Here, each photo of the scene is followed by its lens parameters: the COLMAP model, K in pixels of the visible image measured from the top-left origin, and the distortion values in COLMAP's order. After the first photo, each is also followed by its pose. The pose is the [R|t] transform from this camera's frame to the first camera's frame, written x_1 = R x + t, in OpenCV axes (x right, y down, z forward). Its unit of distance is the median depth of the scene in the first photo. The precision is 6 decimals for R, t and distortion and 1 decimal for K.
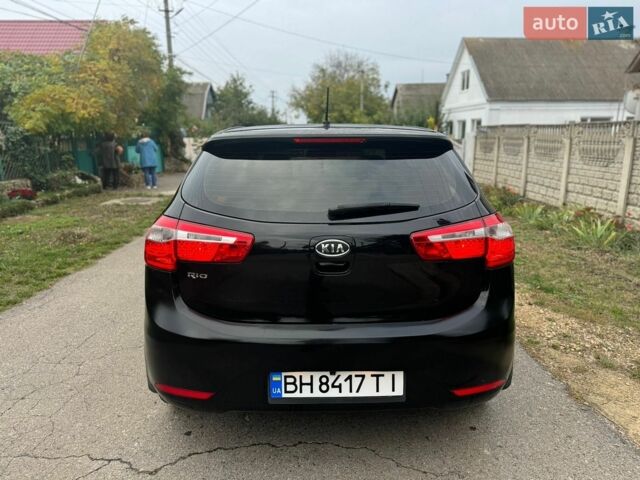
lens RADIAL K [[454.5, 0, 322.2], [0, 454.5, 240.4], [0, 0, 1]] dist [0.009547, -0.004210]
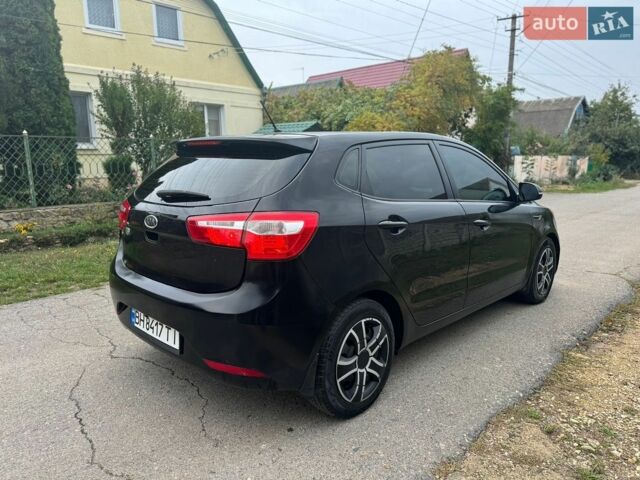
lens RADIAL K [[454.5, 0, 322.2], [0, 454.5, 240.4], [0, 0, 1]] dist [0.009547, -0.004210]
pose [[0.704978, 0.127717, -0.697635, 0.128852], [-0.156656, 0.987398, 0.022459, -0.003696], [0.691712, 0.093455, 0.716101, 0.037595]]
